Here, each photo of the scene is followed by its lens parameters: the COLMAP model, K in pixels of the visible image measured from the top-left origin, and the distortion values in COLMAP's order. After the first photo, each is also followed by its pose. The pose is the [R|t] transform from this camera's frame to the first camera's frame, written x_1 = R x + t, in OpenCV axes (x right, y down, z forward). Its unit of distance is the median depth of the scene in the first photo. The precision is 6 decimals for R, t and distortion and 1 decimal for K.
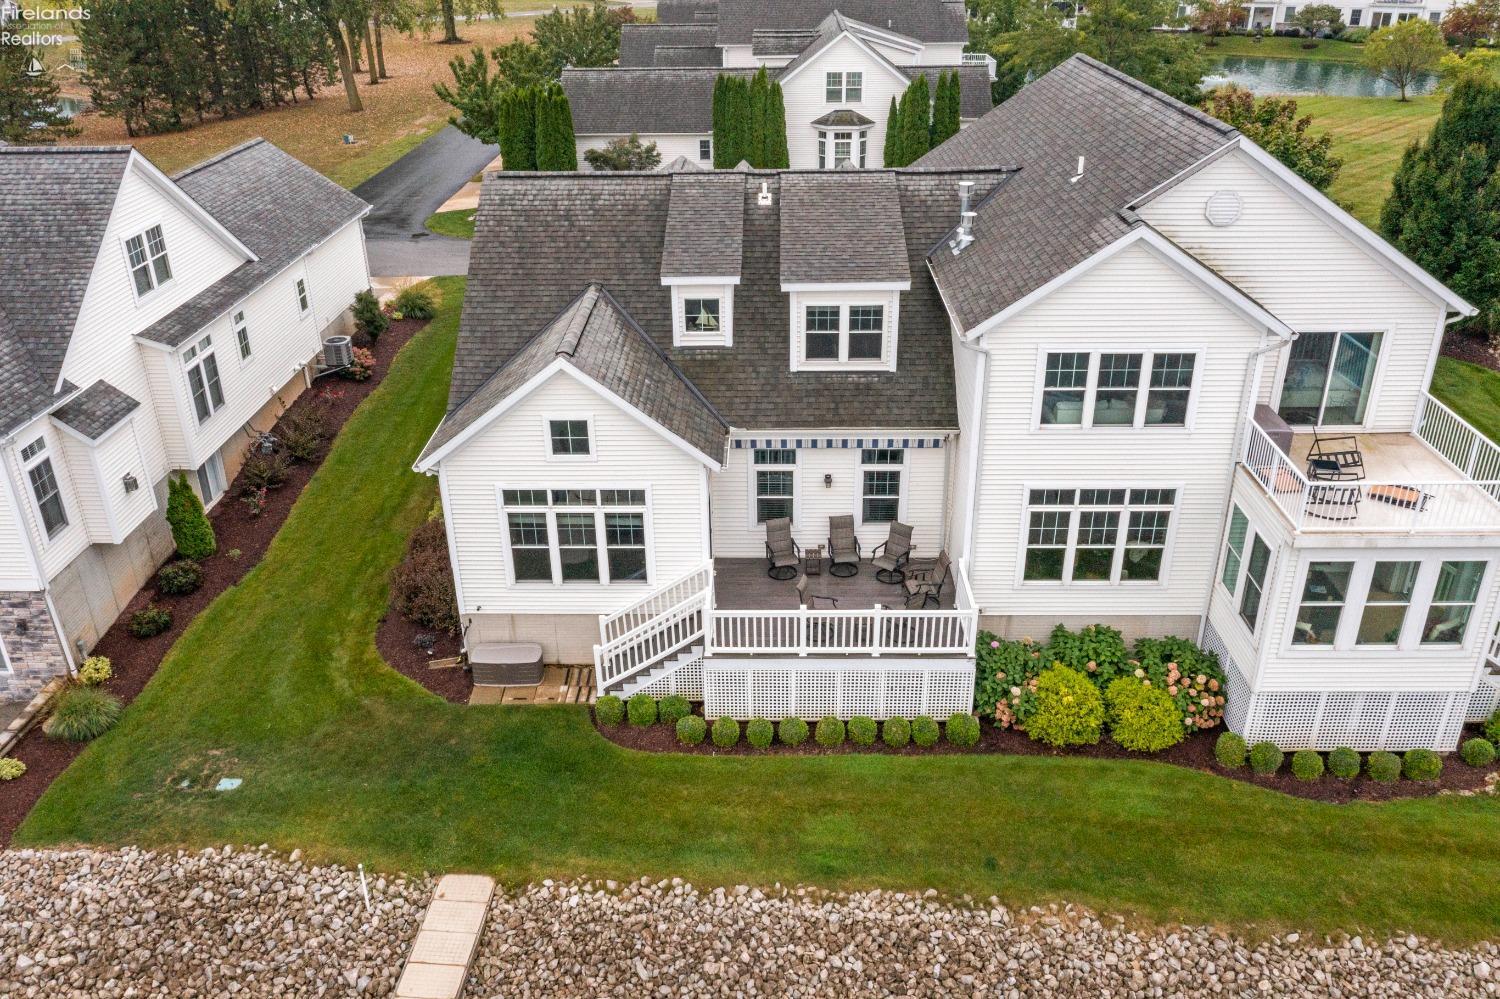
lens RADIAL K [[1192.2, 0, 741.7], [0, 1192.2, 501.3], [0, 0, 1]] dist [-0.011674, 0.002410]
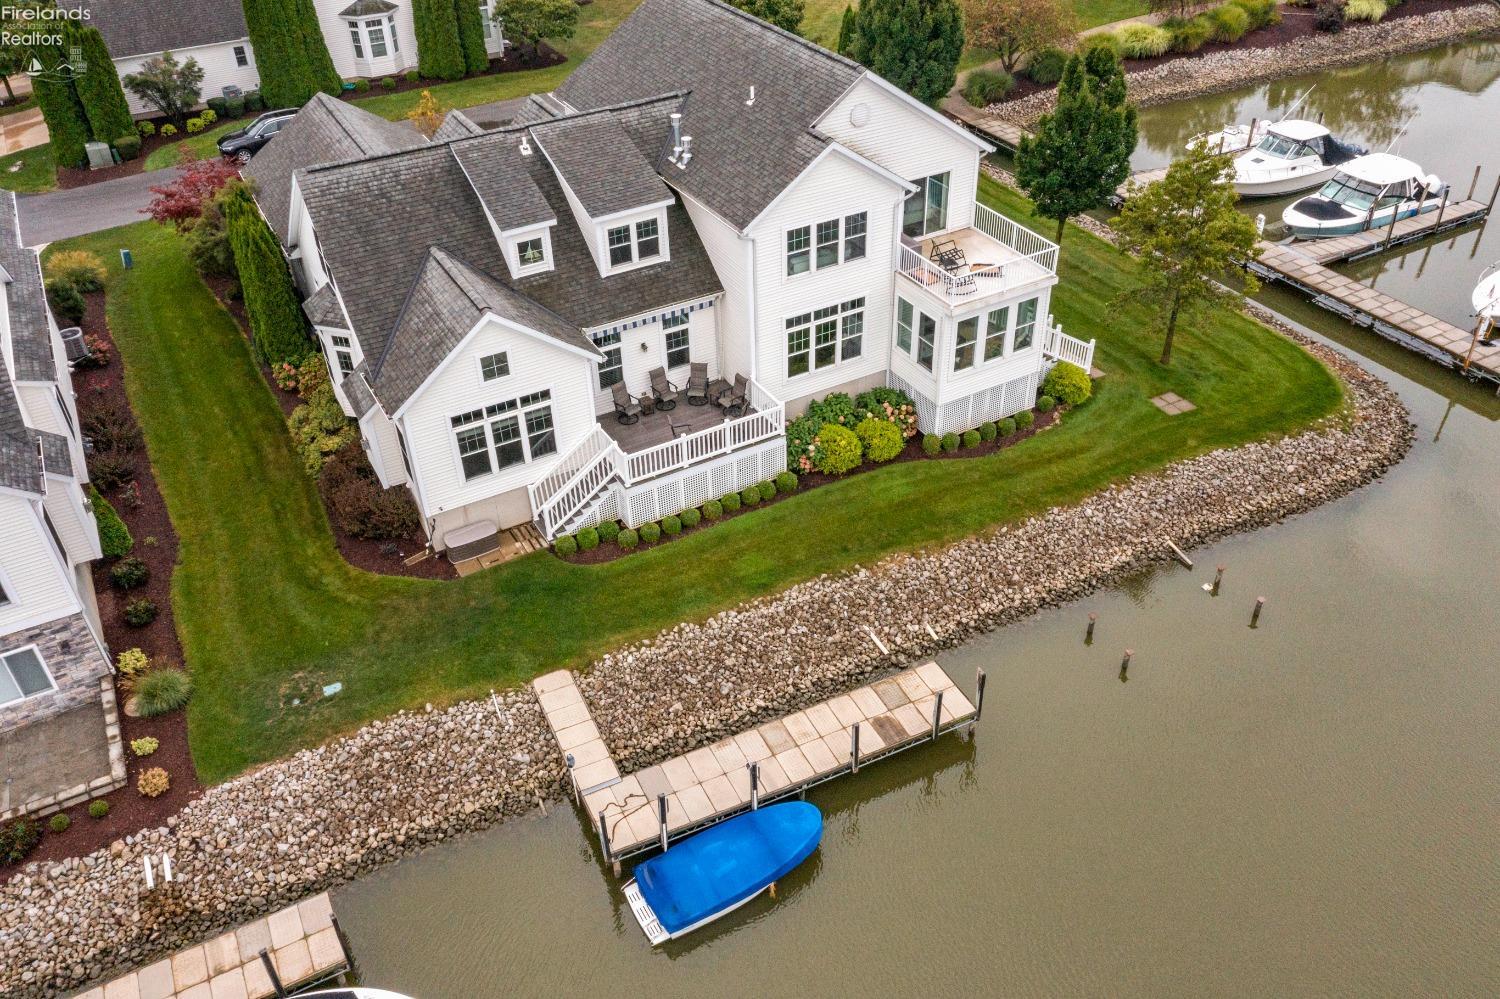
lens RADIAL K [[1183.2, 0, 744.5], [0, 1183.2, 502.0], [0, 0, 1]] dist [-0.007717, 0.008571]
pose [[0.860910, -0.311105, 0.402551, -0.486931], [0.239542, 0.945923, 0.218746, -0.133211], [-0.448835, -0.091893, 0.888877, -0.347517]]
